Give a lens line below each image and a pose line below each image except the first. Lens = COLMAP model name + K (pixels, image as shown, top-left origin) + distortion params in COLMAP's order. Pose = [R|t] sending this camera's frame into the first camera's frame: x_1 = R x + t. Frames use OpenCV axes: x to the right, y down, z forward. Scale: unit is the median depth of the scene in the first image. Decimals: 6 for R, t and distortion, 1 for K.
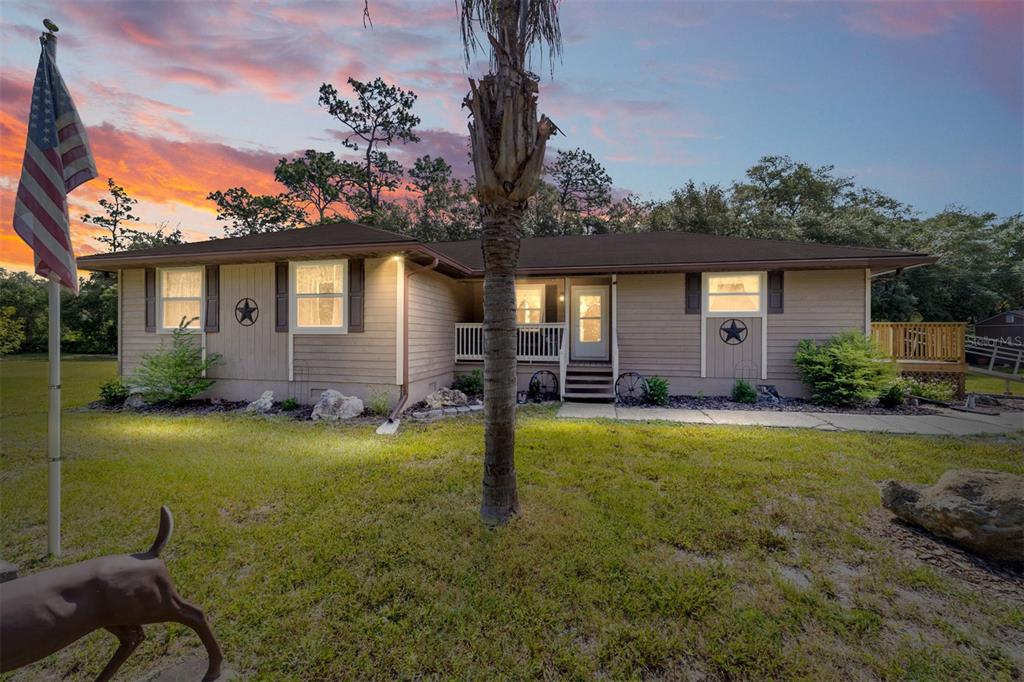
lens RADIAL K [[394.1, 0, 518.5], [0, 394.1, 337.5], [0, 0, 1]] dist [-0.007659, 0.001074]
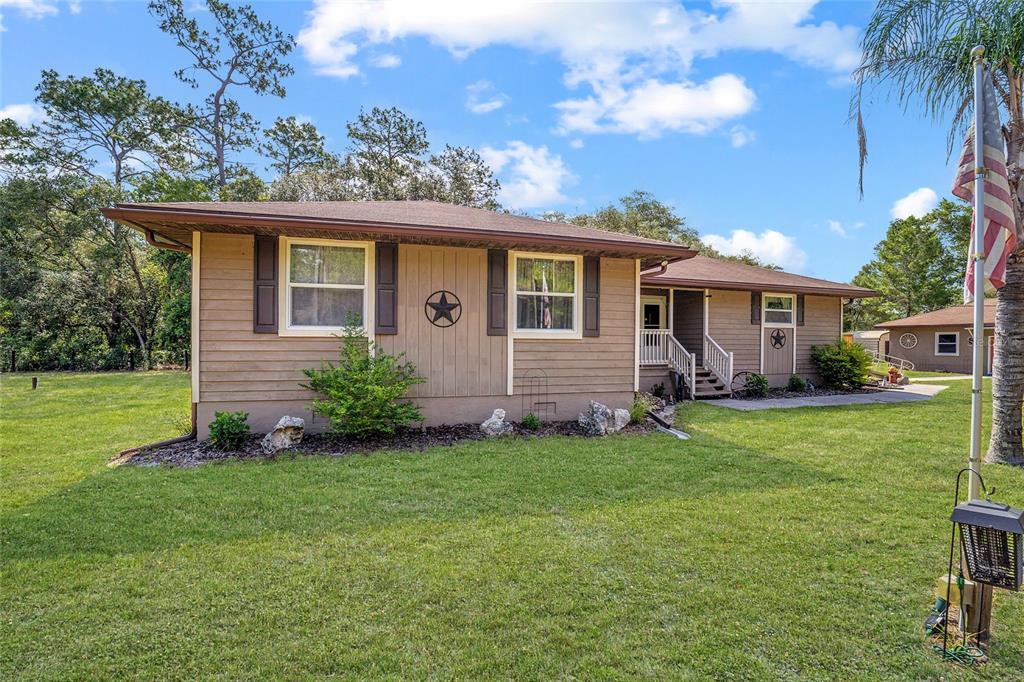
lens RADIAL K [[394.1, 0, 513.8], [0, 394.1, 342.9], [0, 0, 1]] dist [-0.007659, 0.001074]
pose [[0.892259, 0.002403, 0.451517, -0.863406], [-0.005728, 0.999966, 0.005998, -0.003879], [-0.451487, -0.007938, 0.892243, 0.235891]]
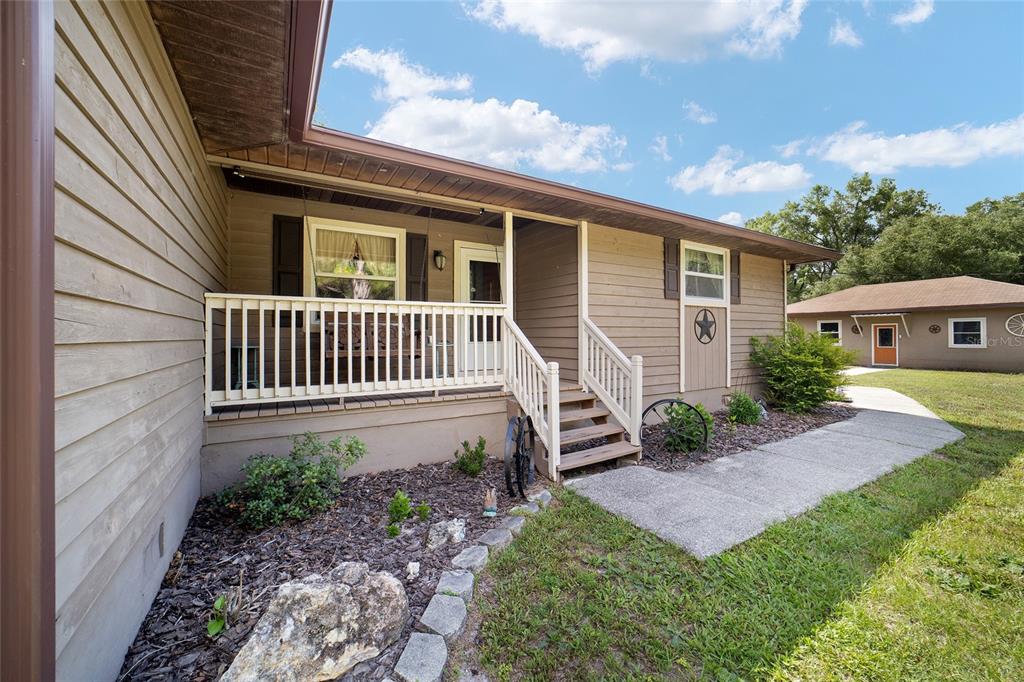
lens RADIAL K [[394.1, 0, 507.5], [0, 394.1, 330.3], [0, 0, 1]] dist [-0.007659, 0.001074]
pose [[0.756558, 0.002112, 0.653923, -0.217596], [0.006328, 0.999924, -0.010550, -0.001386], [-0.653896, 0.012120, 0.756487, 0.711897]]
